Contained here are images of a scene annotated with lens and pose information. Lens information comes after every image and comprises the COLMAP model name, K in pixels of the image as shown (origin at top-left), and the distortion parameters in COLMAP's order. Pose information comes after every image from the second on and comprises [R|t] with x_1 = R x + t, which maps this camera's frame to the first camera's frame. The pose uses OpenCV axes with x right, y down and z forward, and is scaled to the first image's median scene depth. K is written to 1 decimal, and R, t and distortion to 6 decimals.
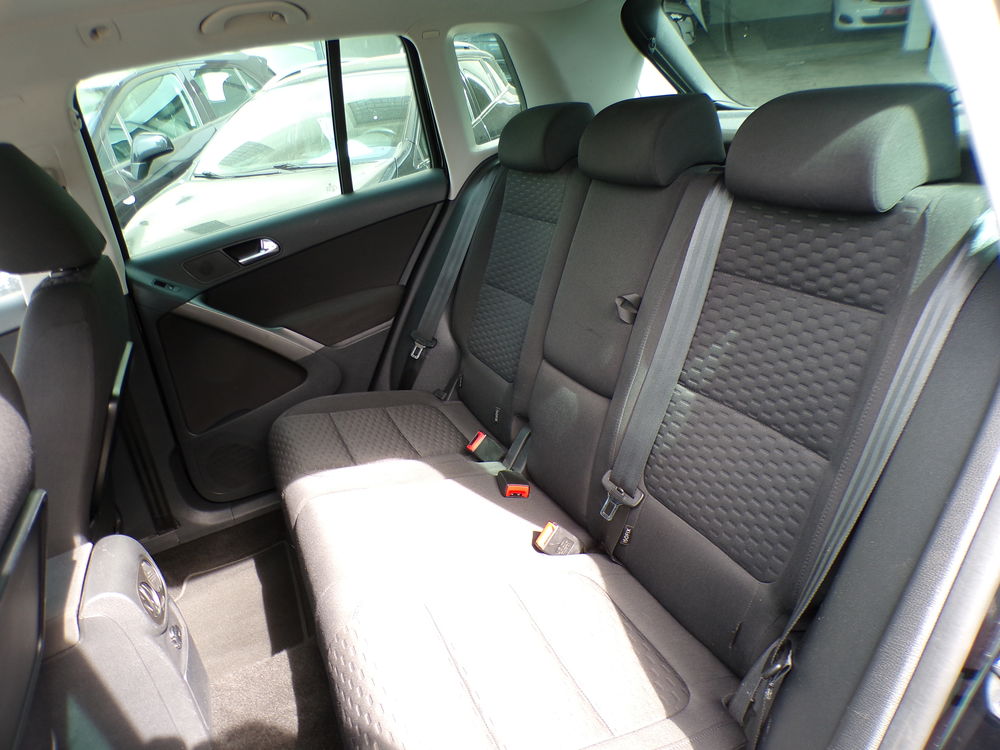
lens RADIAL K [[680.2, 0, 497.7], [0, 680.2, 372.0], [0, 0, 1]] dist [-0.007832, -0.001985]
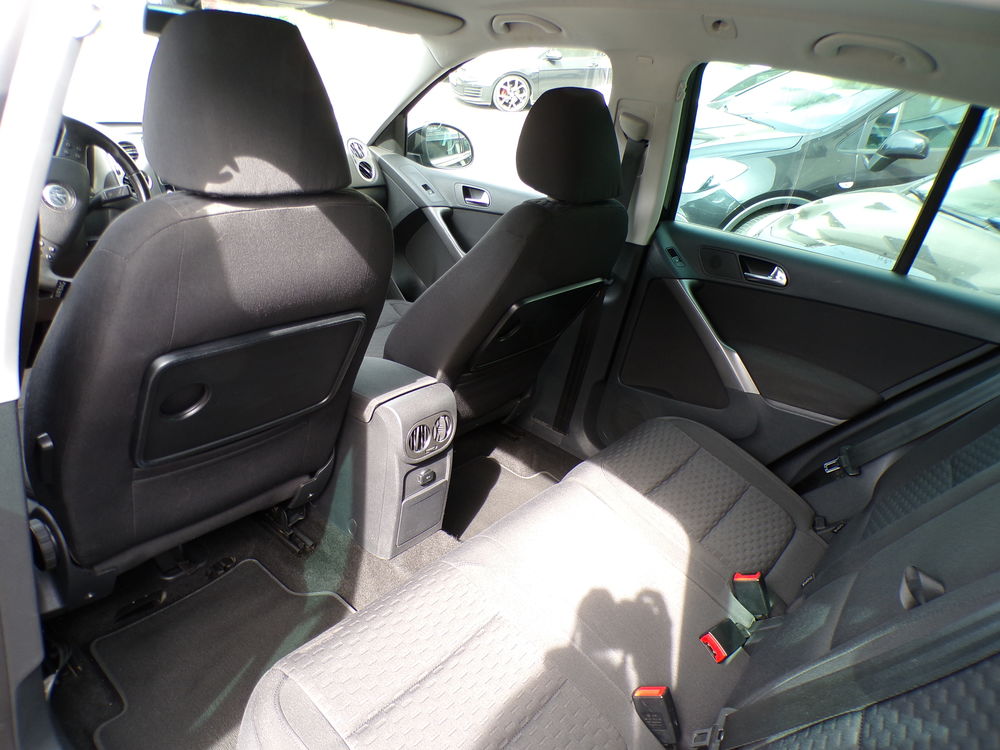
lens RADIAL K [[684.8, 0, 500.0], [0, 684.8, 375.0], [0, 0, 1]] dist [0.006040, 0.002652]
pose [[0.433500, 0.594716, -0.677046, 0.223257], [-0.572868, 0.761828, 0.302391, -0.145934], [0.695629, 0.256771, 0.670946, 0.121136]]
